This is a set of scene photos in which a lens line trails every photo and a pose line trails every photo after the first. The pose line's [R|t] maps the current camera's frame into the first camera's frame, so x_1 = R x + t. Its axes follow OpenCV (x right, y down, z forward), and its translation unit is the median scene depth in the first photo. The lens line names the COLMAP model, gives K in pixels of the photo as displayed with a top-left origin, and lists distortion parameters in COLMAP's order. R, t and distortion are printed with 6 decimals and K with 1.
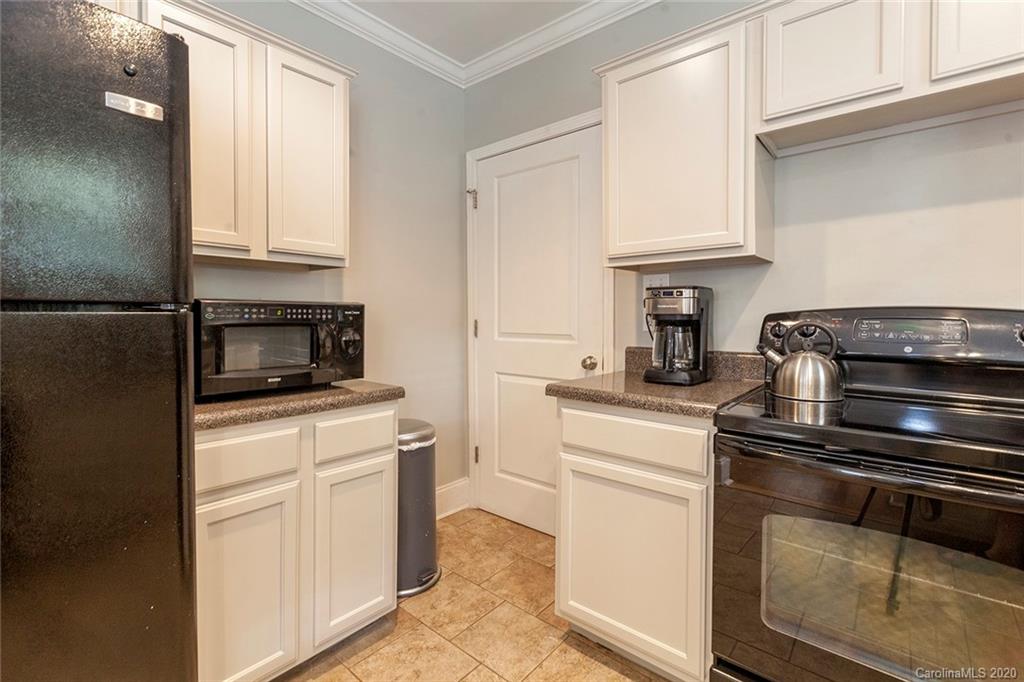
lens RADIAL K [[476.9, 0, 517.9], [0, 476.9, 331.9], [0, 0, 1]] dist [0.001610, 0.004156]
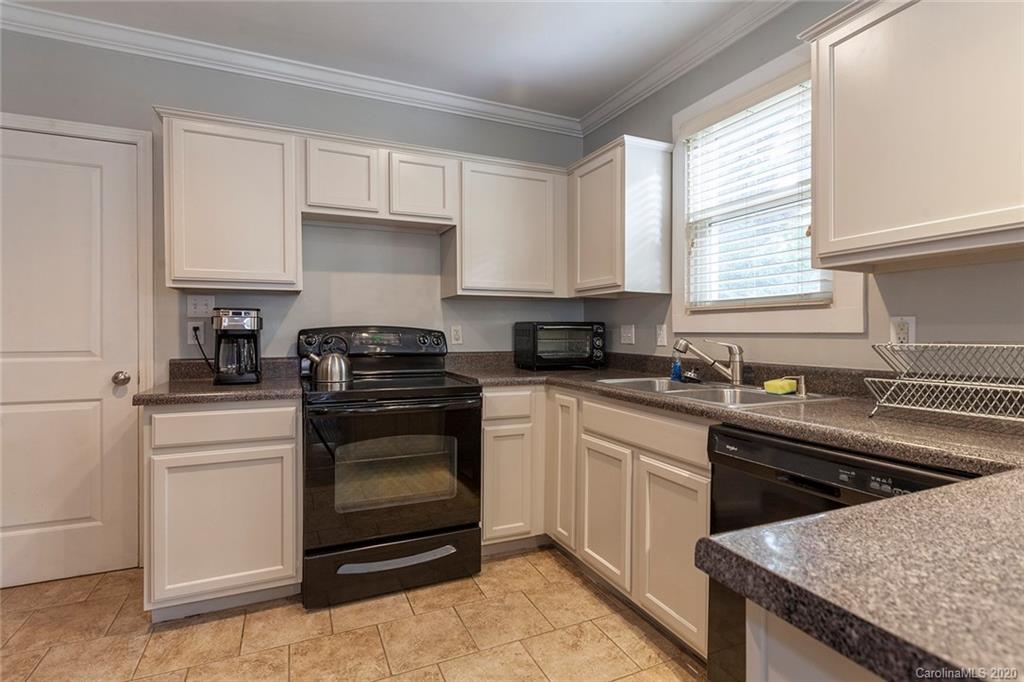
lens RADIAL K [[476.9, 0, 506.0], [0, 476.9, 324.2], [0, 0, 1]] dist [0.001610, 0.004156]
pose [[0.441466, 0.015098, 0.897151, -0.518847], [0.028210, 0.999131, -0.030696, 0.007734], [-0.896835, 0.038860, 0.440656, -0.213427]]
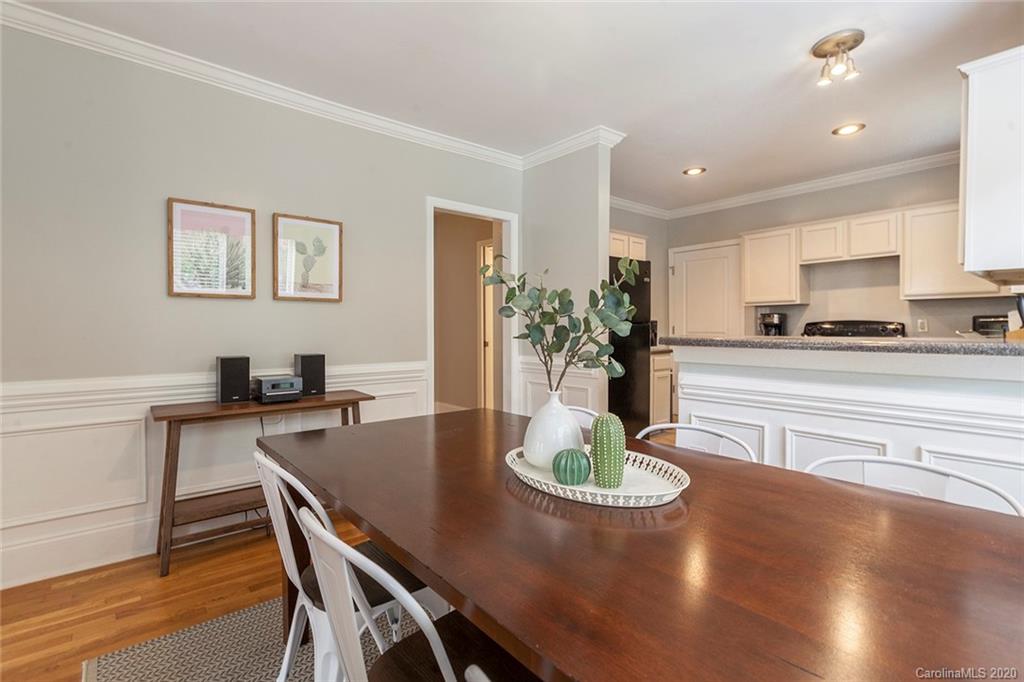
lens RADIAL K [[476.9, 0, 518.3], [0, 476.9, 336.0], [0, 0, 1]] dist [0.001610, 0.004156]
pose [[0.986242, 0.000141, -0.165306, -0.697377], [-0.000911, 0.999989, -0.004582, 0.053293], [0.165303, 0.004670, 0.986232, -2.079398]]
